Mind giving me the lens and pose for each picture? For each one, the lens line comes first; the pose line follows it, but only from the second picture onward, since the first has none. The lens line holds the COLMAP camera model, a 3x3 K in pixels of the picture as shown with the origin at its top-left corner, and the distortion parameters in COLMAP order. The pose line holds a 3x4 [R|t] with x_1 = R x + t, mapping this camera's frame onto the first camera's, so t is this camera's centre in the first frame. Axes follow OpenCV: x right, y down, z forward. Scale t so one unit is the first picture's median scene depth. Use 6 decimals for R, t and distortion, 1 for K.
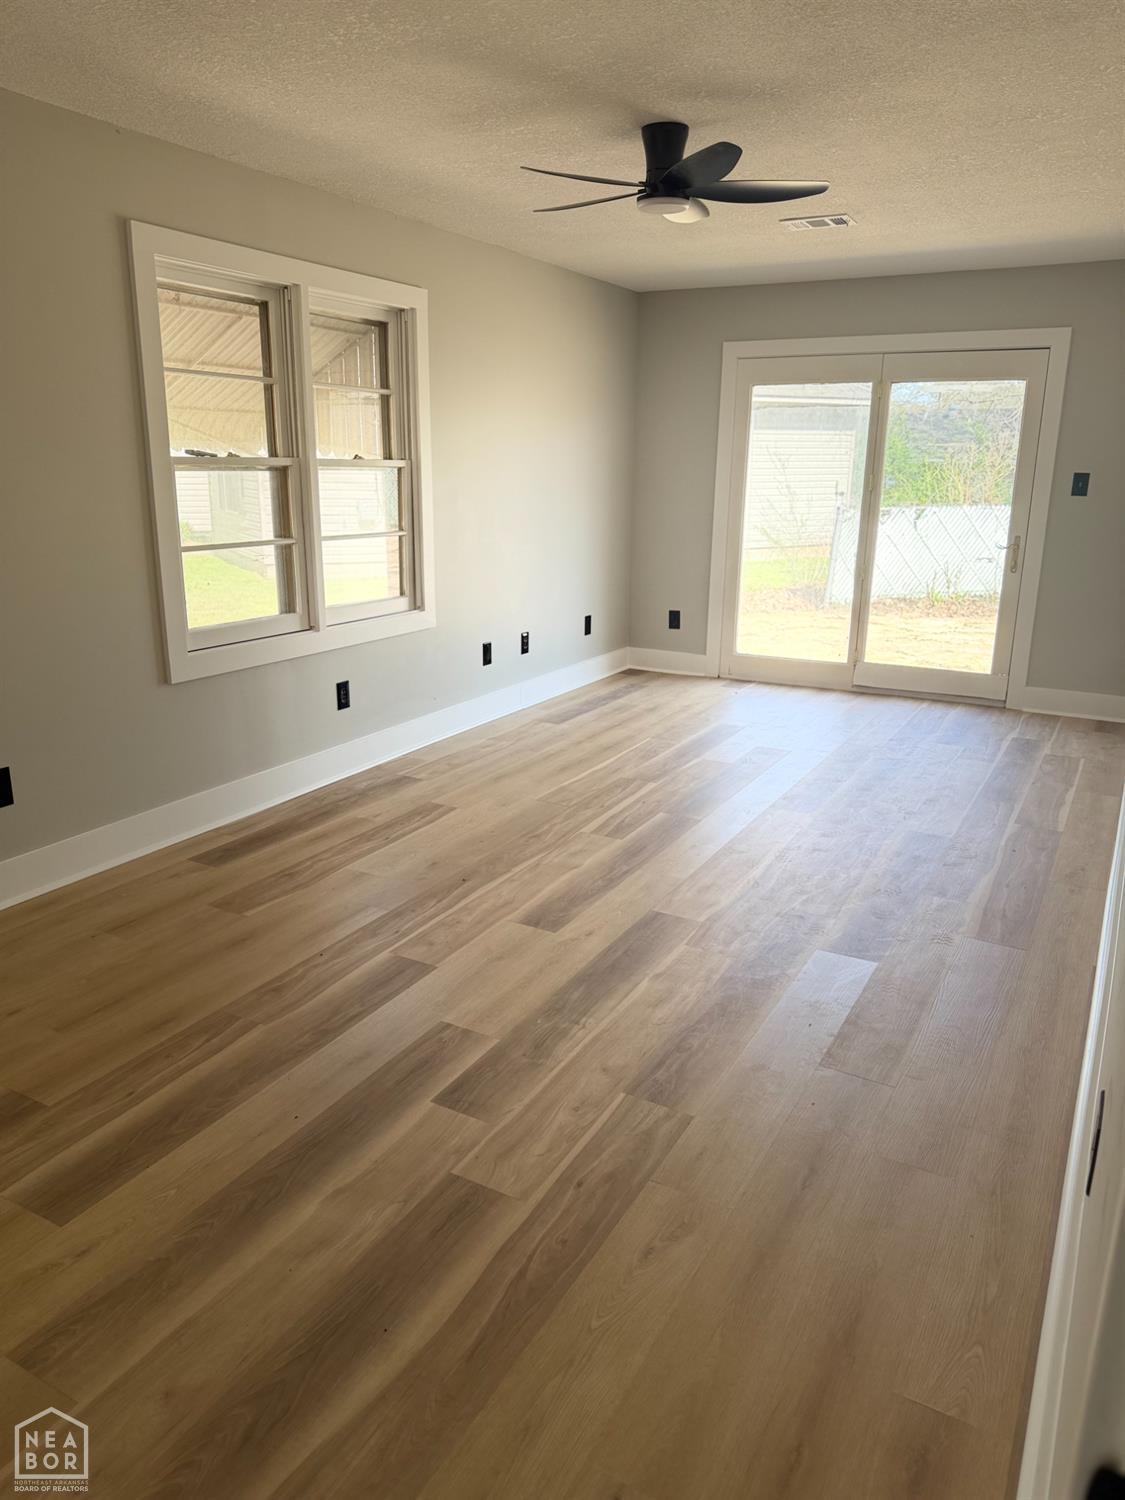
lens RADIAL K [[1062.7, 0, 560.5], [0, 1062.7, 747.6], [0, 0, 1]] dist [0.038052, -0.041742]
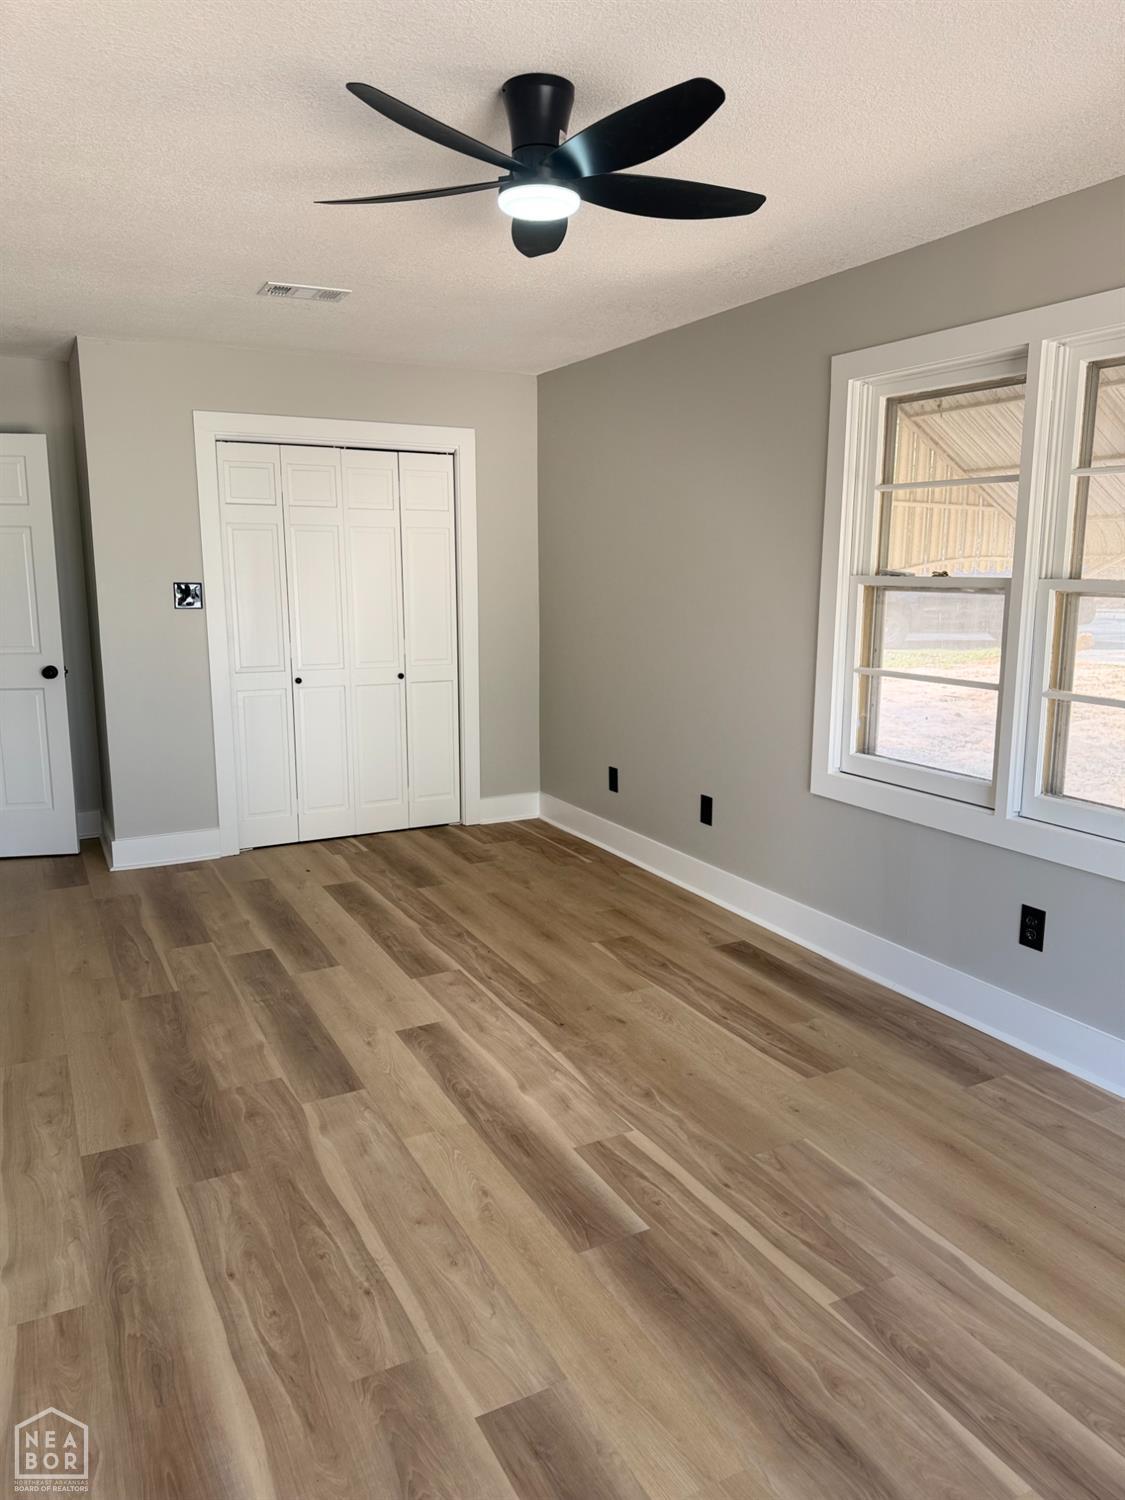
lens RADIAL K [[1062.7, 0, 557.7], [0, 1062.7, 739.7], [0, 0, 1]] dist [0.038052, -0.041742]
pose [[-0.560176, 0.122277, -0.819299, 0.662082], [-0.228762, 0.927749, 0.294874, -0.388418], [0.796160, 0.352606, -0.491730, 1.450803]]
